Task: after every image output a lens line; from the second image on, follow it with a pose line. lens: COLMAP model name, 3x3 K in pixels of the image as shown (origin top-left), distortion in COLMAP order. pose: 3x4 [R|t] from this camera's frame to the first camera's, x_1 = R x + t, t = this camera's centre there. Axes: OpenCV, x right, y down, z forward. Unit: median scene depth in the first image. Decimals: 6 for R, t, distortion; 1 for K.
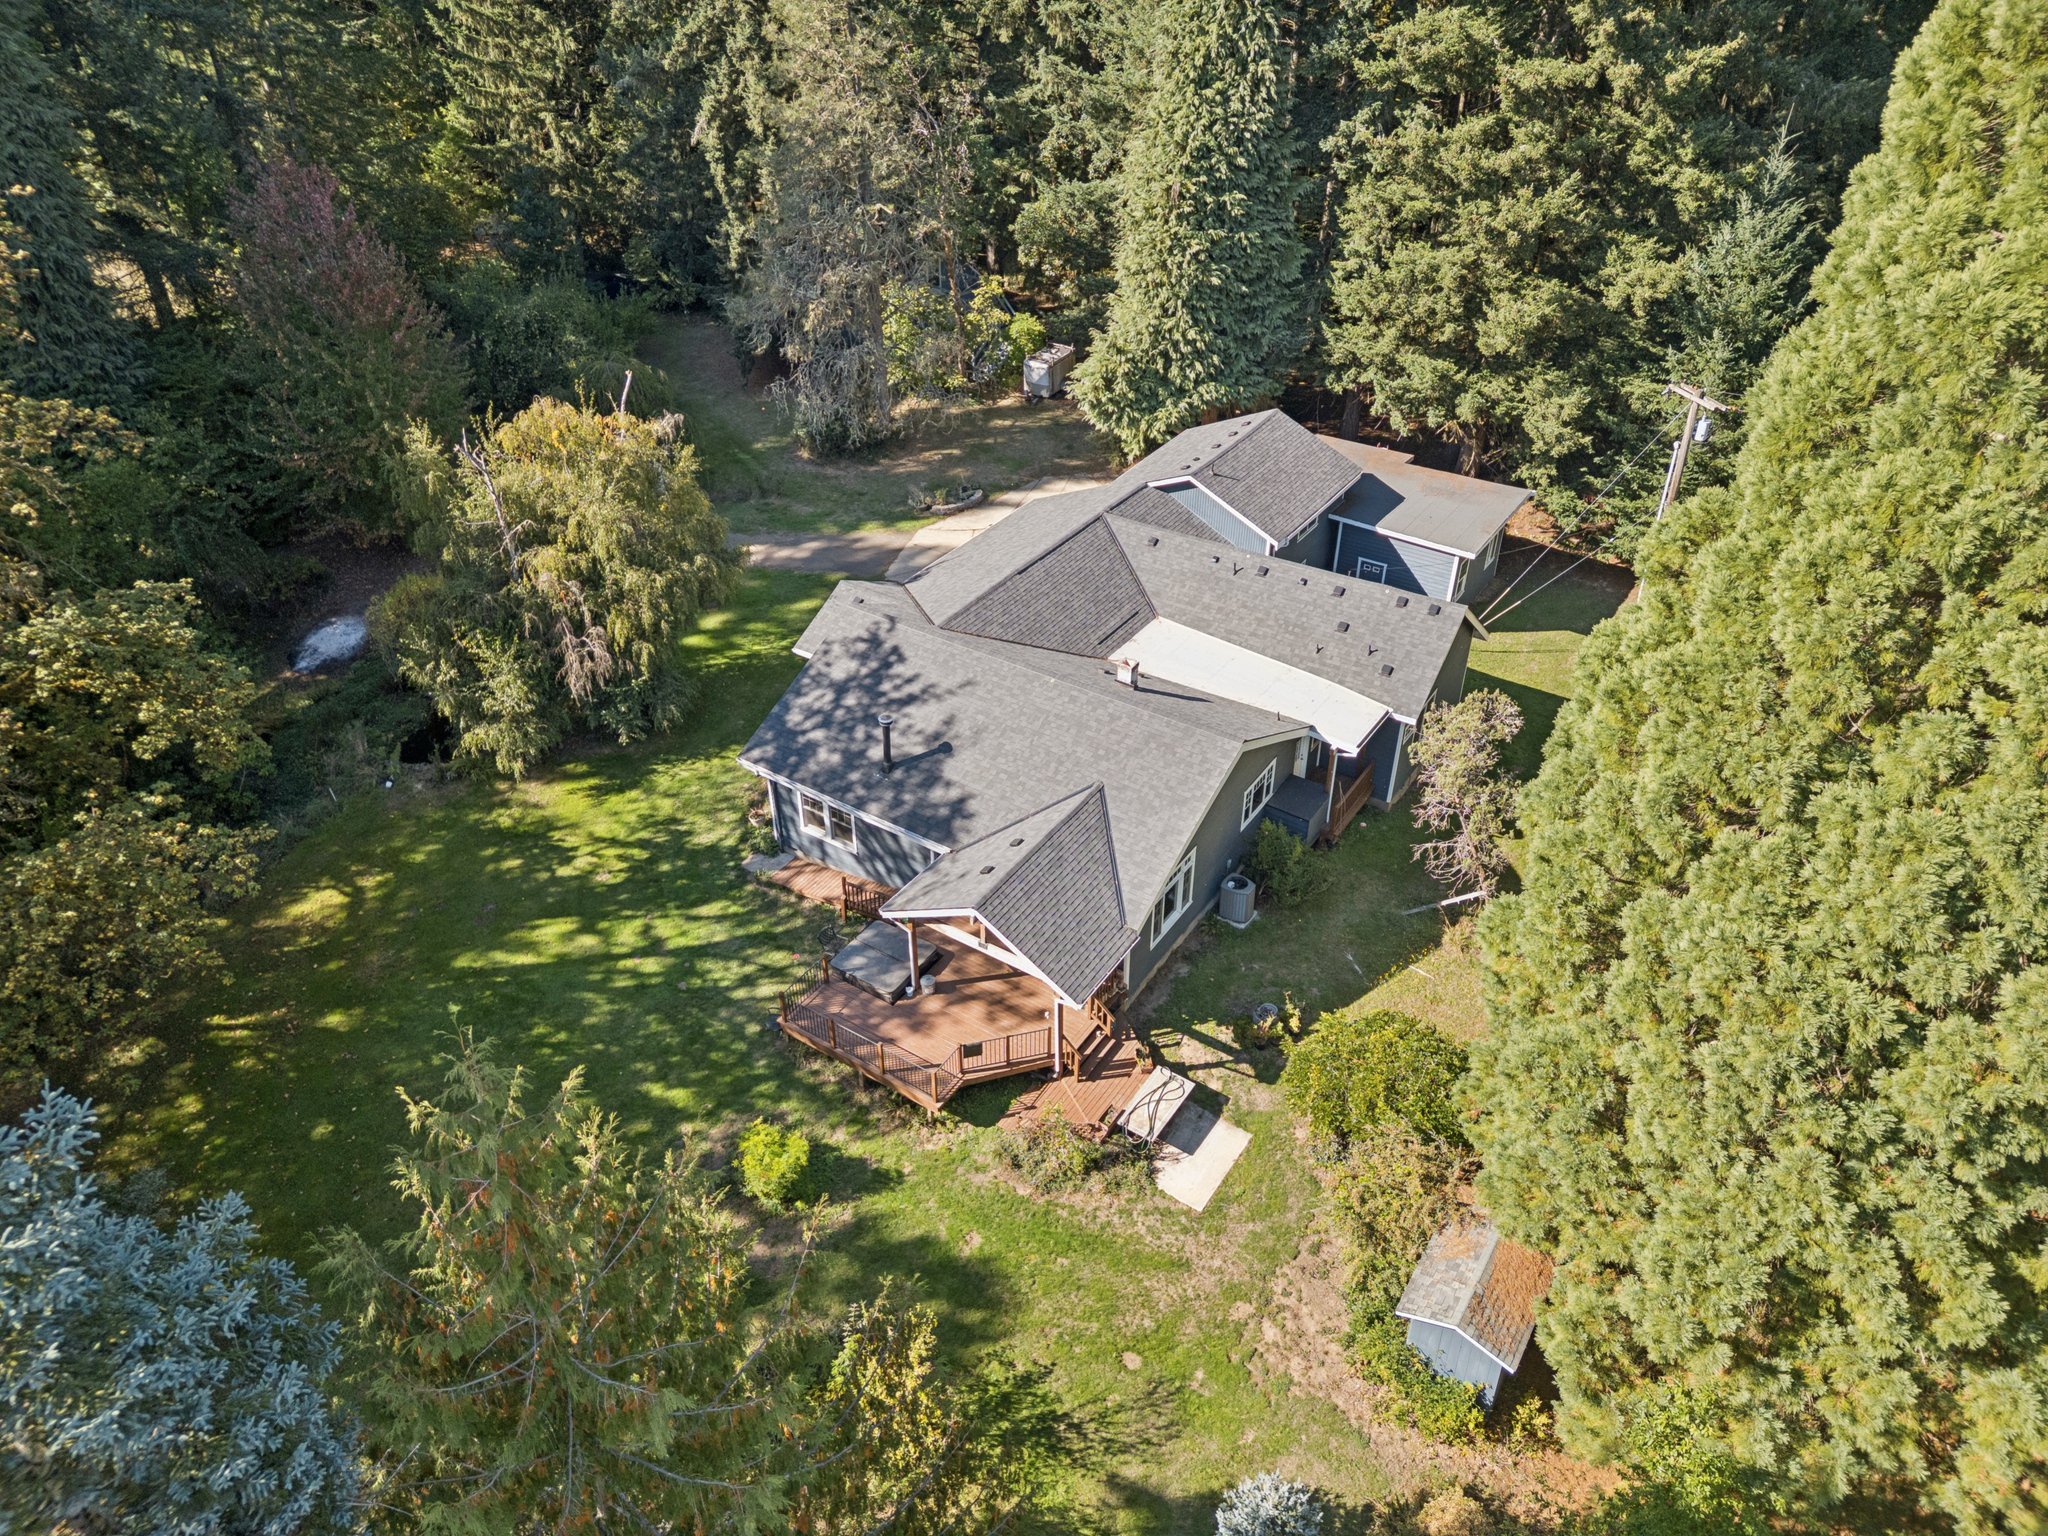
lens RADIAL K [[1467.4, 0, 1024.0], [0, 1467.4, 768.0], [0, 0, 1]] dist [0.043289, -0.034948]
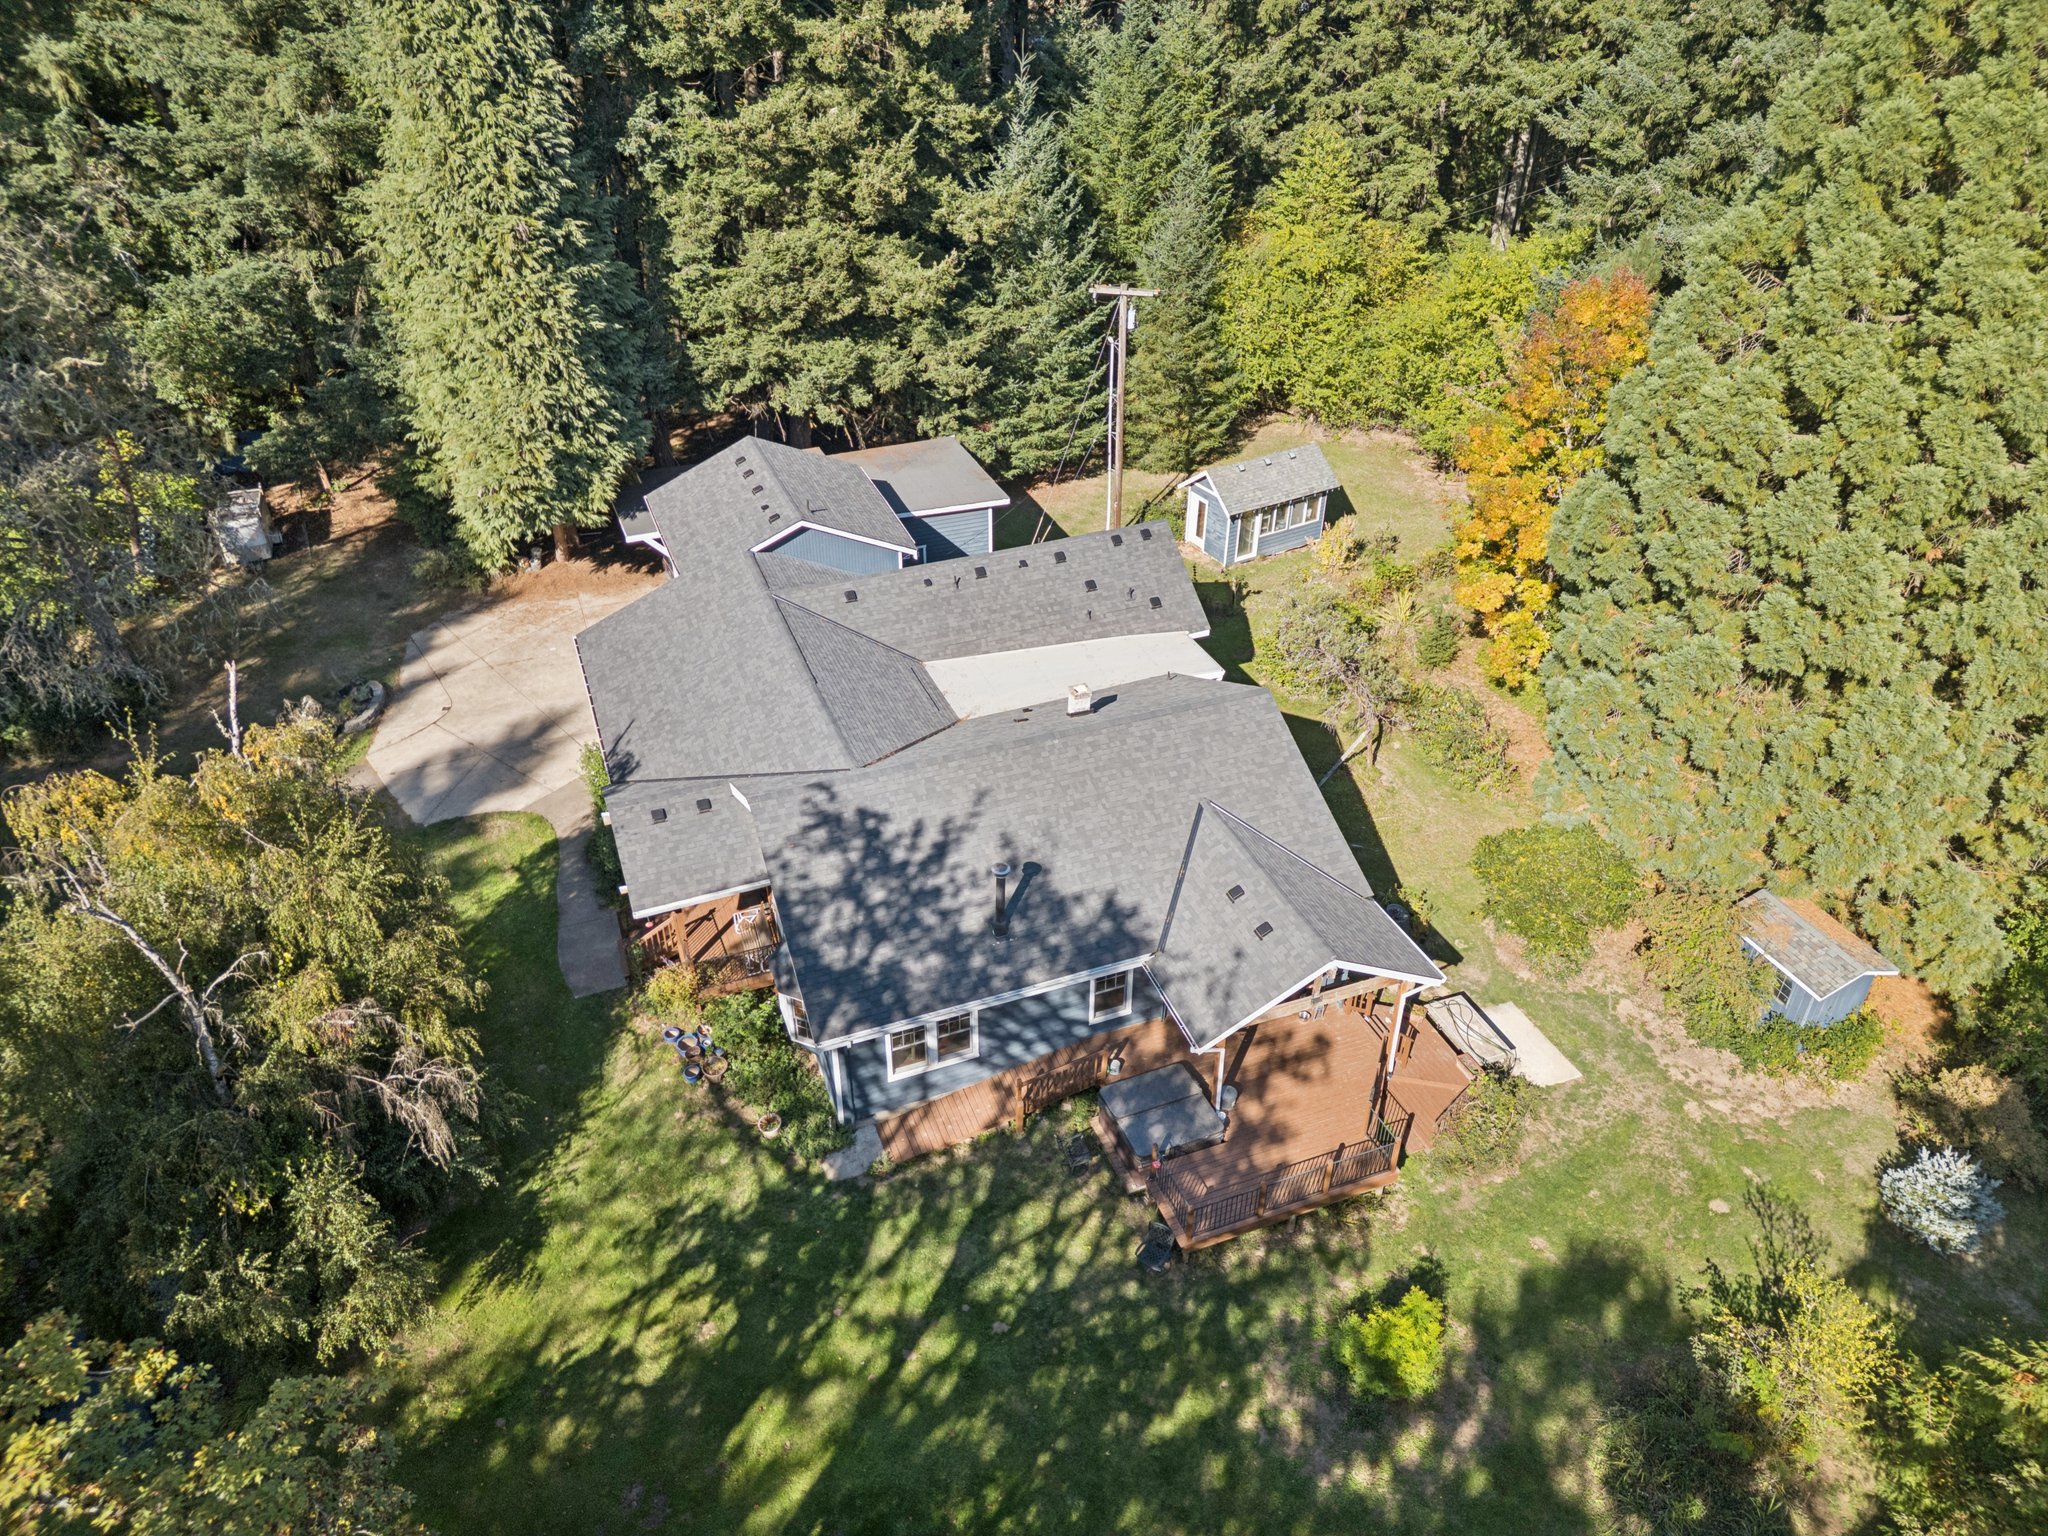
lens RADIAL K [[1467.4, 0, 1024.0], [0, 1467.4, 768.0], [0, 0, 1]] dist [0.043289, -0.034948]
pose [[0.559070, -0.458630, 0.690723, -0.566546], [0.469938, 0.861623, 0.191739, -0.210736], [-0.683081, 0.217402, 0.697236, 0.400750]]
